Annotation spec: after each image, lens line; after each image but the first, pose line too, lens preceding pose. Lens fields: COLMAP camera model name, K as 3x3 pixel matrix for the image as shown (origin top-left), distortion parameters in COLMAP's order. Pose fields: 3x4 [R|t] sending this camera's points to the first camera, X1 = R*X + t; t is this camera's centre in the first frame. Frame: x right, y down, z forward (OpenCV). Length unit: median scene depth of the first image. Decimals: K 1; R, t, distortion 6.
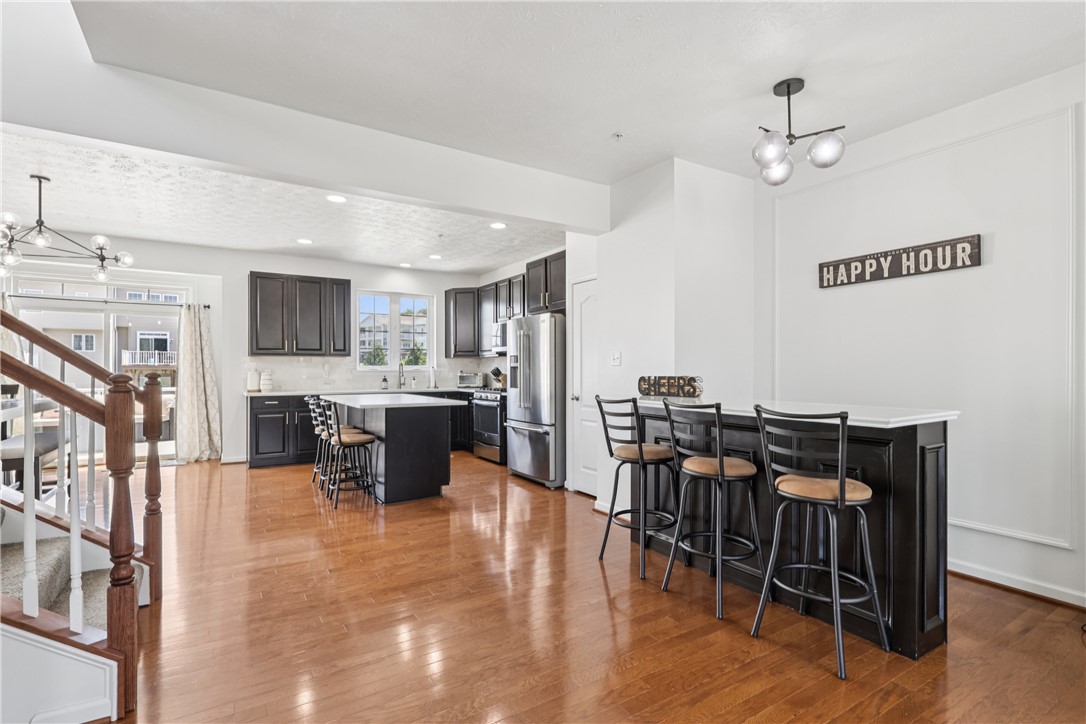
lens RADIAL K [[518.7, 0, 541.0], [0, 518.7, 369.5], [0, 0, 1]] dist [0.001181, -0.000651]
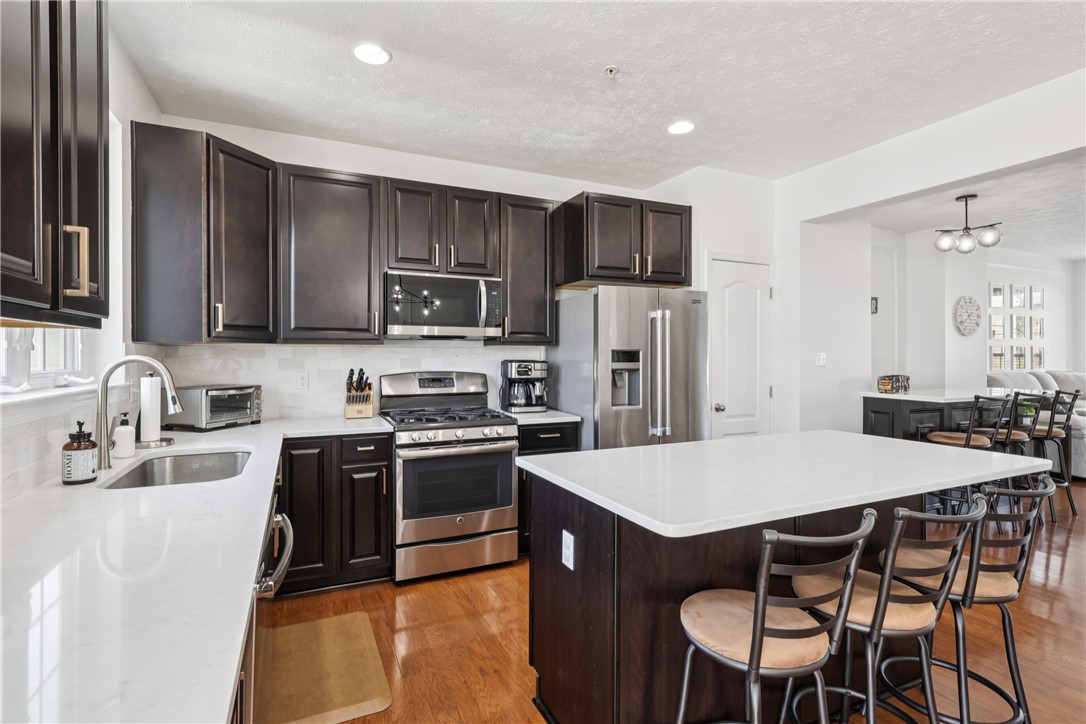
lens RADIAL K [[514.7, 0, 541.3], [0, 514.7, 359.0], [0, 0, 1]] dist [0.000630, -0.000115]
pose [[0.133269, -0.005761, 0.991063, -0.757302], [-0.001119, 0.999982, 0.005964, -0.023172], [-0.991079, -0.001904, 0.133260, 1.208923]]
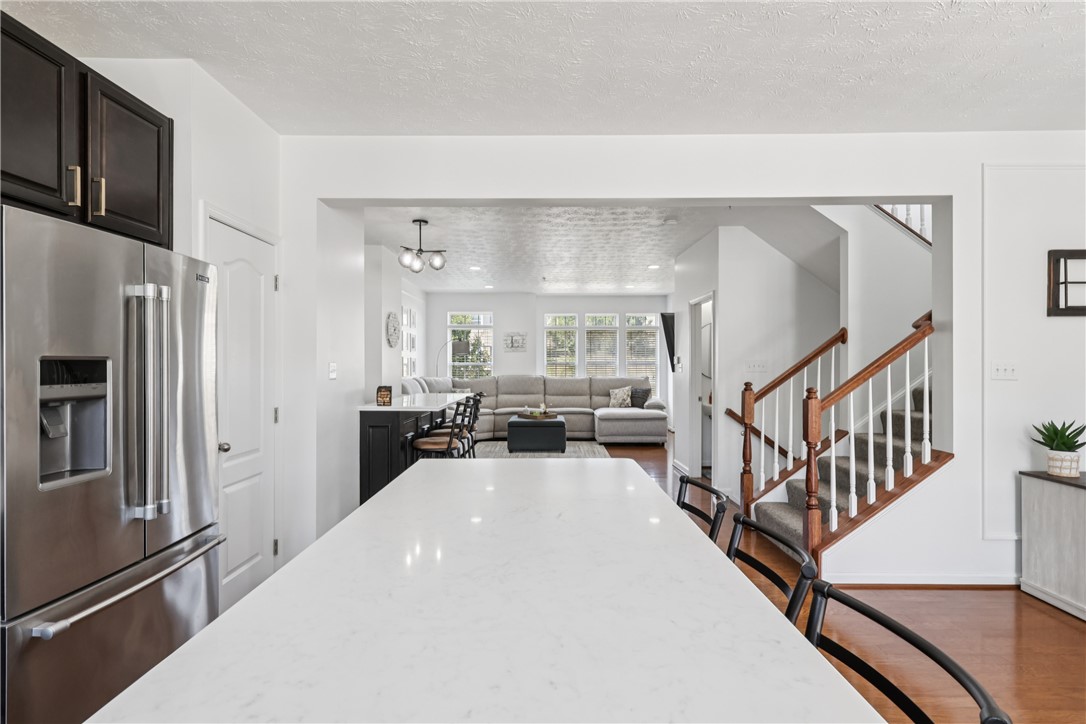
lens RADIAL K [[514.7, 0, 541.3], [0, 514.7, 359.0], [0, 0, 1]] dist [0.000630, -0.000115]
pose [[-0.843913, 0.006050, 0.536446, -0.481668], [0.000663, 0.999947, -0.010234, -0.026834], [-0.536480, -0.008281, -0.843872, 1.306079]]
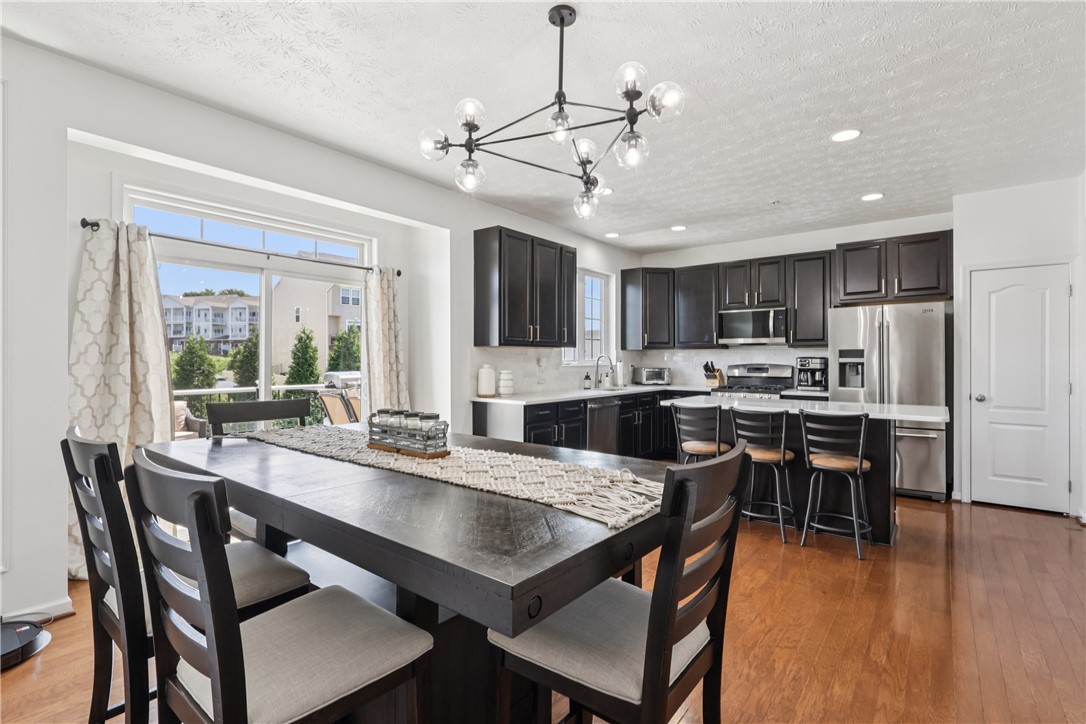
lens RADIAL K [[506.9, 0, 538.0], [0, 506.9, 356.6], [0, 0, 1]] dist [0.002755, 0.000394]
pose [[0.943180, 0.001191, 0.332281, -0.979441], [-0.000690, 0.999998, -0.001625, -0.015728], [-0.332282, 0.001304, 0.943179, 0.444728]]
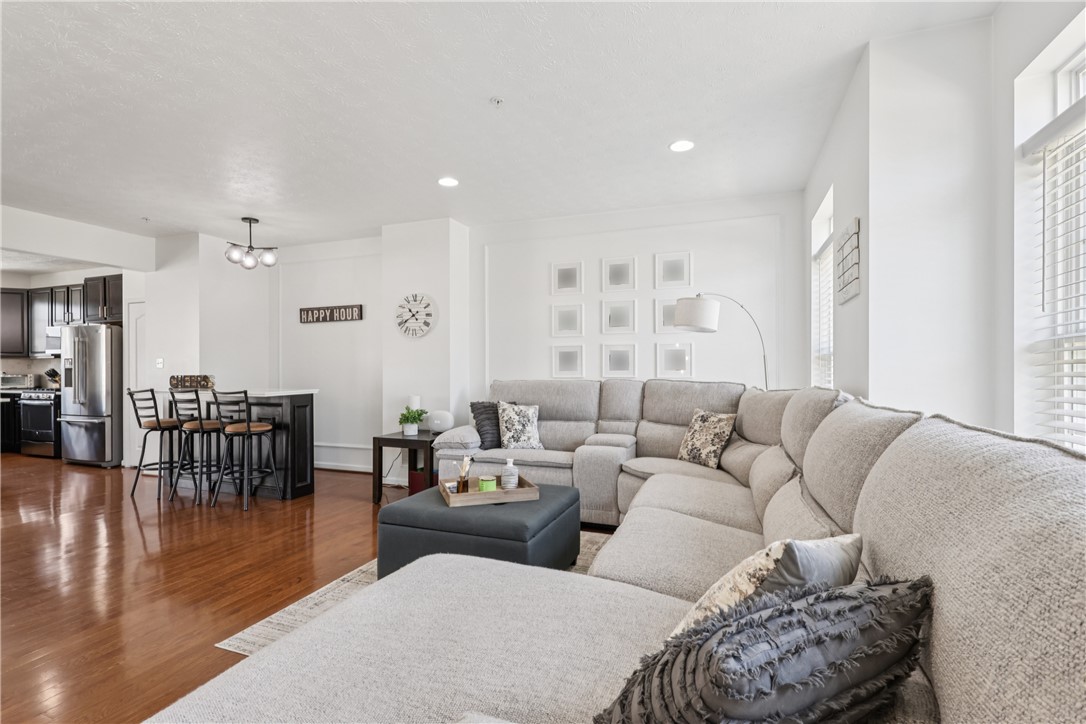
lens RADIAL K [[513.5, 0, 542.4], [0, 513.5, 366.0], [0, 0, 1]] dist [-0.000323, 0.000066]
pose [[0.794769, -0.001462, 0.606910, 0.108540], [0.003255, 0.999993, -0.001854, -0.006301], [-0.606903, 0.003449, 0.794768, -0.638943]]
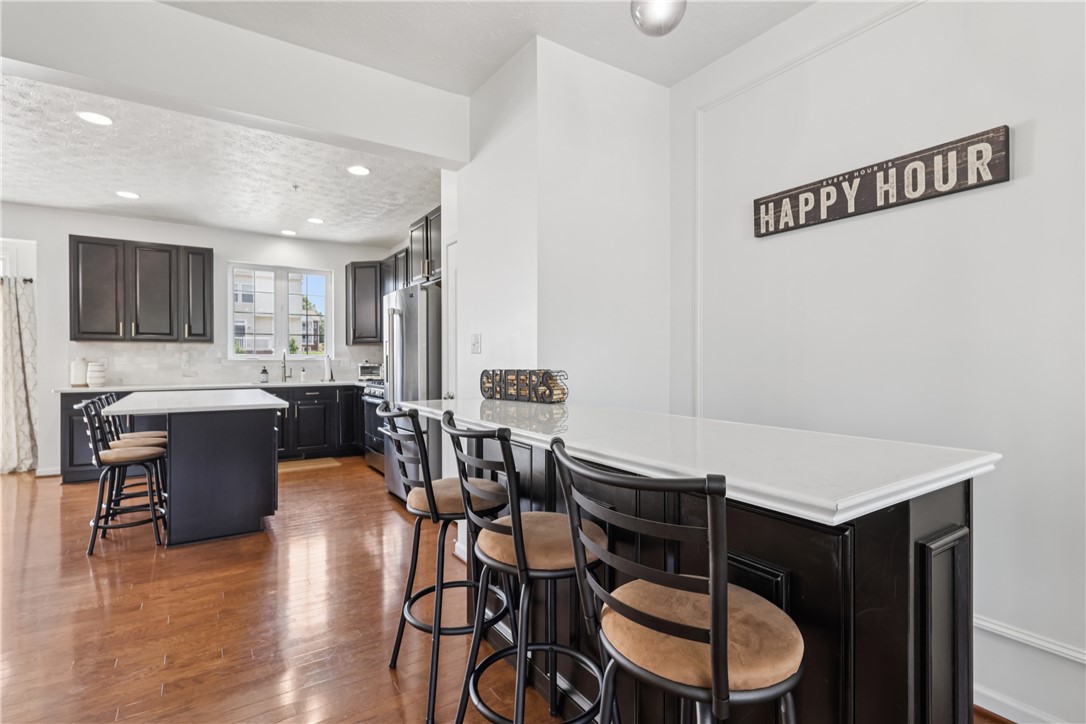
lens RADIAL K [[509.6, 0, 543.0], [0, 509.6, 362.0], [0, 0, 1]] dist [-0.002016, -0.000261]
pose [[0.999636, 0.001011, 0.026963, 0.189324], [-0.001171, 0.999982, 0.005921, -0.000216], [-0.026956, -0.005950, 0.999619, 0.270125]]
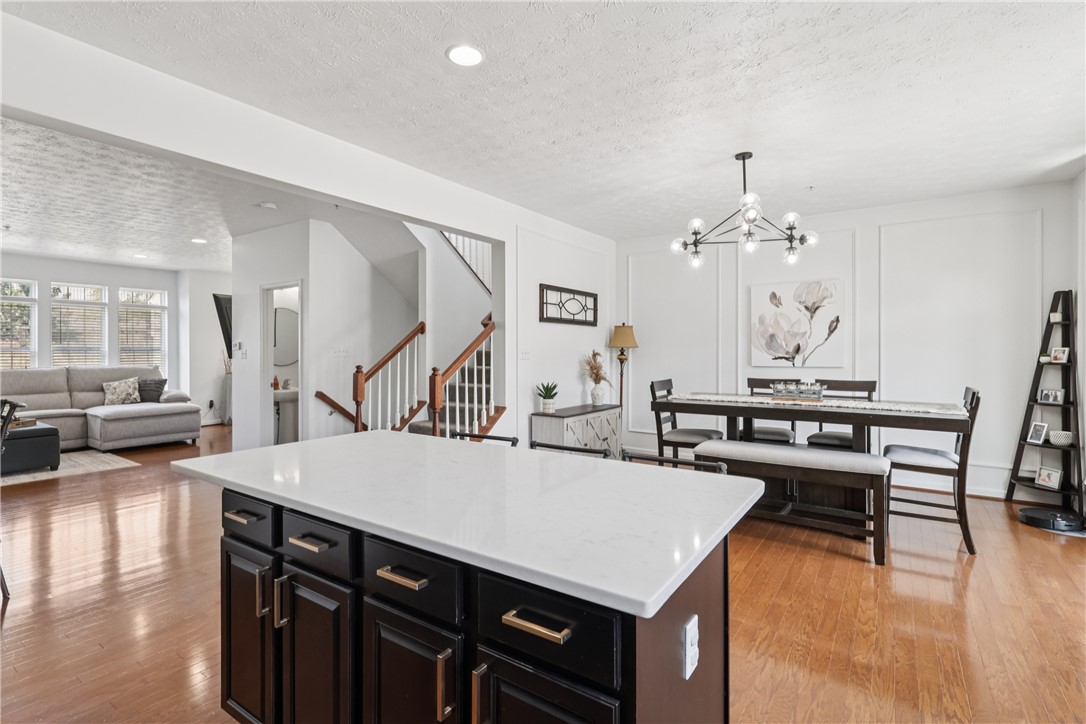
lens RADIAL K [[514.7, 0, 541.3], [0, 514.7, 359.0], [0, 0, 1]] dist [0.000630, -0.000115]
pose [[-0.921945, 0.007912, -0.387241, -0.248730], [0.001267, 0.999848, 0.017411, -0.026179], [0.387320, 0.015561, -0.921814, 1.440916]]
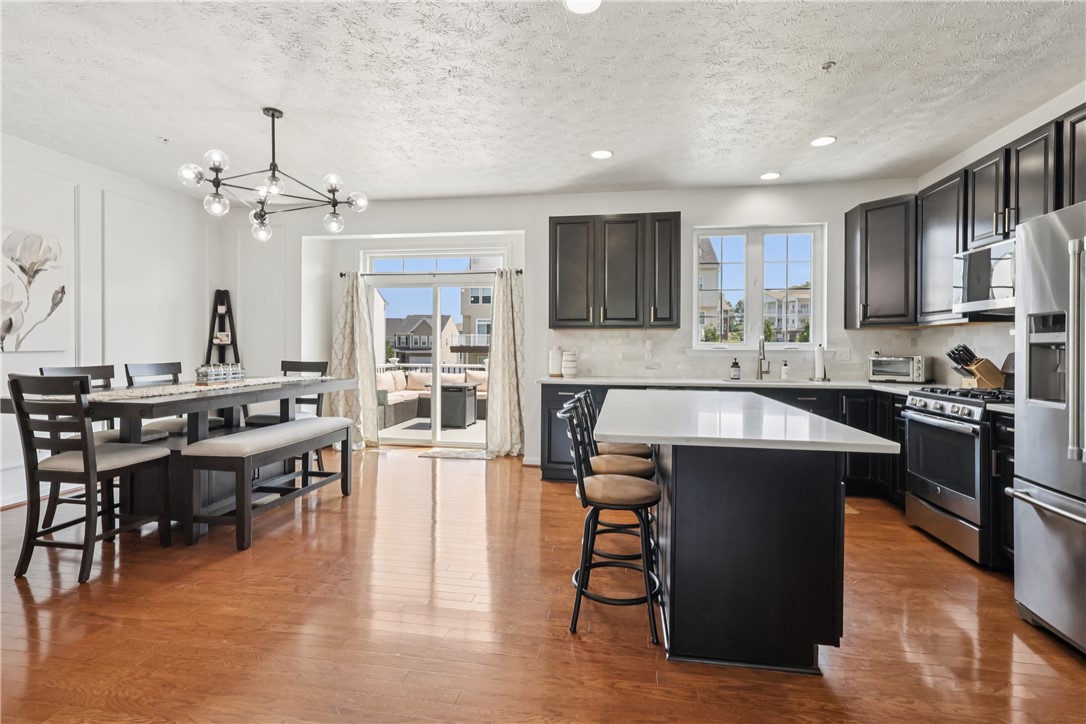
lens RADIAL K [[515.3, 0, 541.2], [0, 515.3, 350.3], [0, 0, 1]] dist [-0.004056, -0.000600]
pose [[0.746039, 0.008446, -0.665849, -0.090826], [-0.005529, 0.999964, 0.006489, -0.000667], [0.665879, -0.001159, 0.746059, 0.575328]]
